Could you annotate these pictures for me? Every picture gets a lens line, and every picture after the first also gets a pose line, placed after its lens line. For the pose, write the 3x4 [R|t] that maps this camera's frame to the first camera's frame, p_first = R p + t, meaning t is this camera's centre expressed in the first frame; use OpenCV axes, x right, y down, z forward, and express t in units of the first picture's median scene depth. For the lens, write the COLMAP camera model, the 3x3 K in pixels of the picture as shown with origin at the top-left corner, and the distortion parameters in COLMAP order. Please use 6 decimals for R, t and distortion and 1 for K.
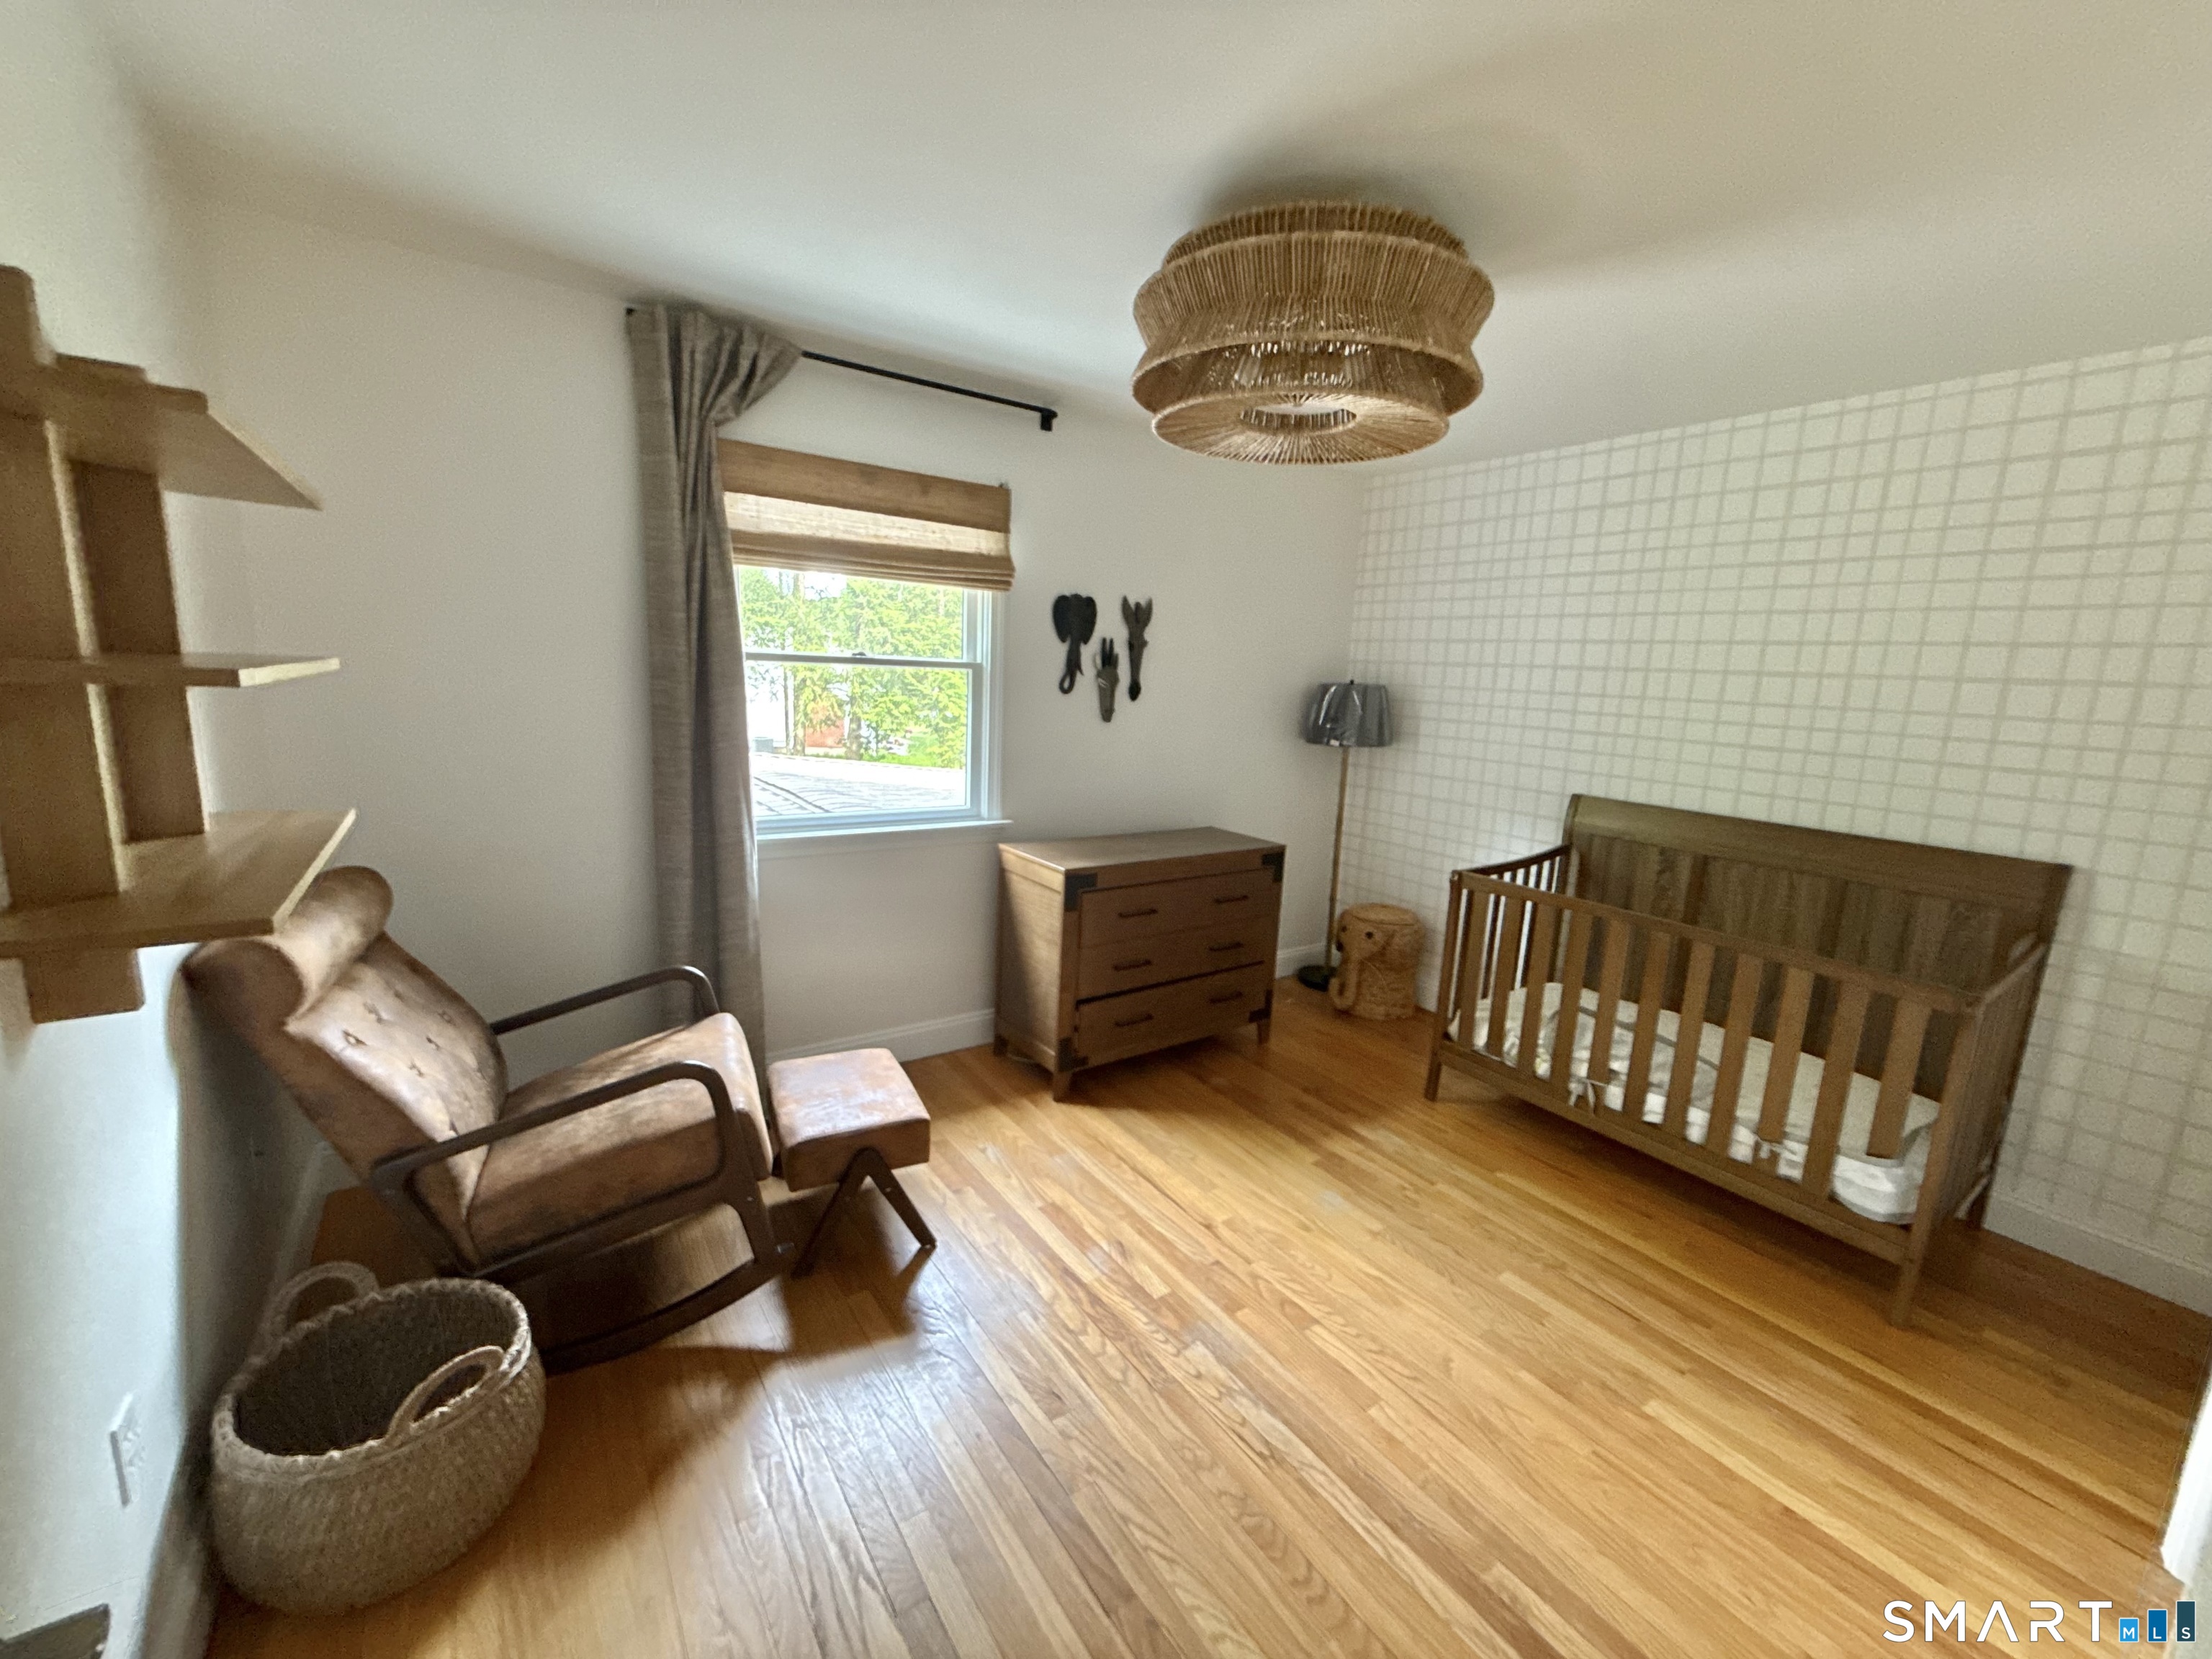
lens RADIAL K [[886.4, 0, 1106.0], [0, 886.4, 829.5], [0, 0, 1]] dist [-0.001005, -0.000312]
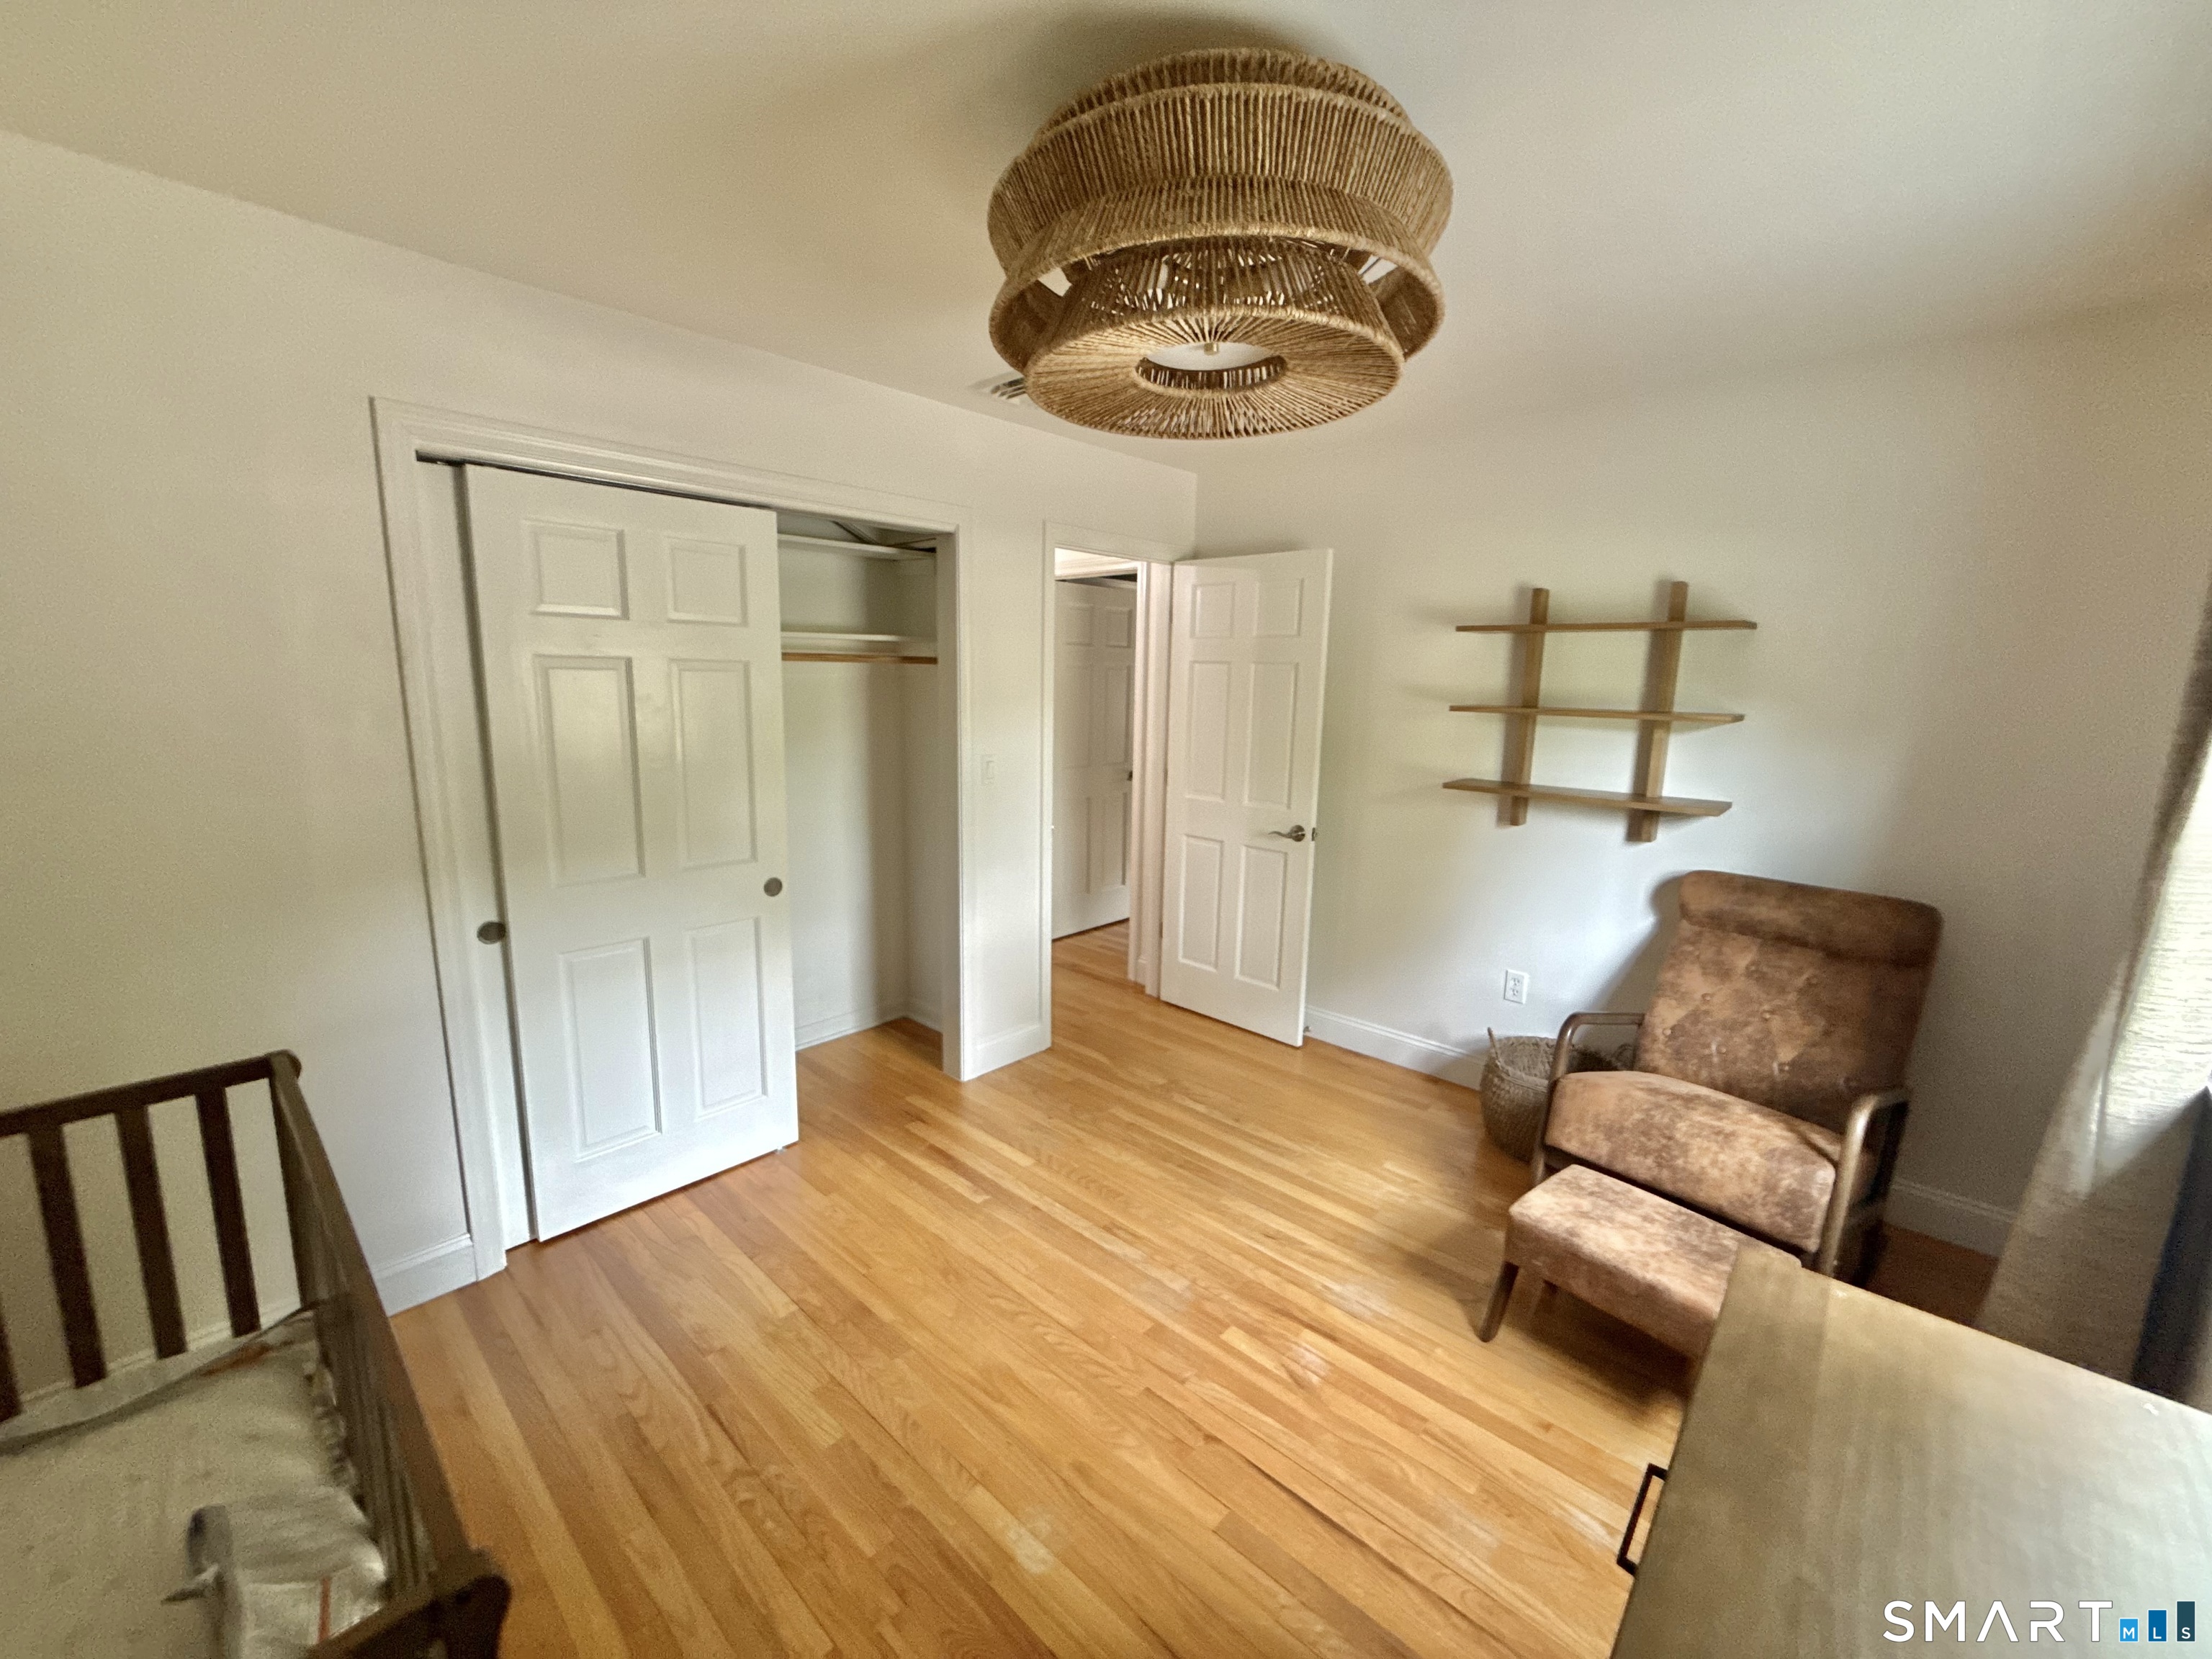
lens RADIAL K [[886.4, 0, 1106.0], [0, 886.4, 829.5], [0, 0, 1]] dist [-0.001005, -0.000312]
pose [[-0.972944, -0.028297, -0.229300, 0.481868], [-0.104637, 0.938820, 0.328129, -0.336436], [0.205986, 0.343245, -0.916380, 1.855587]]
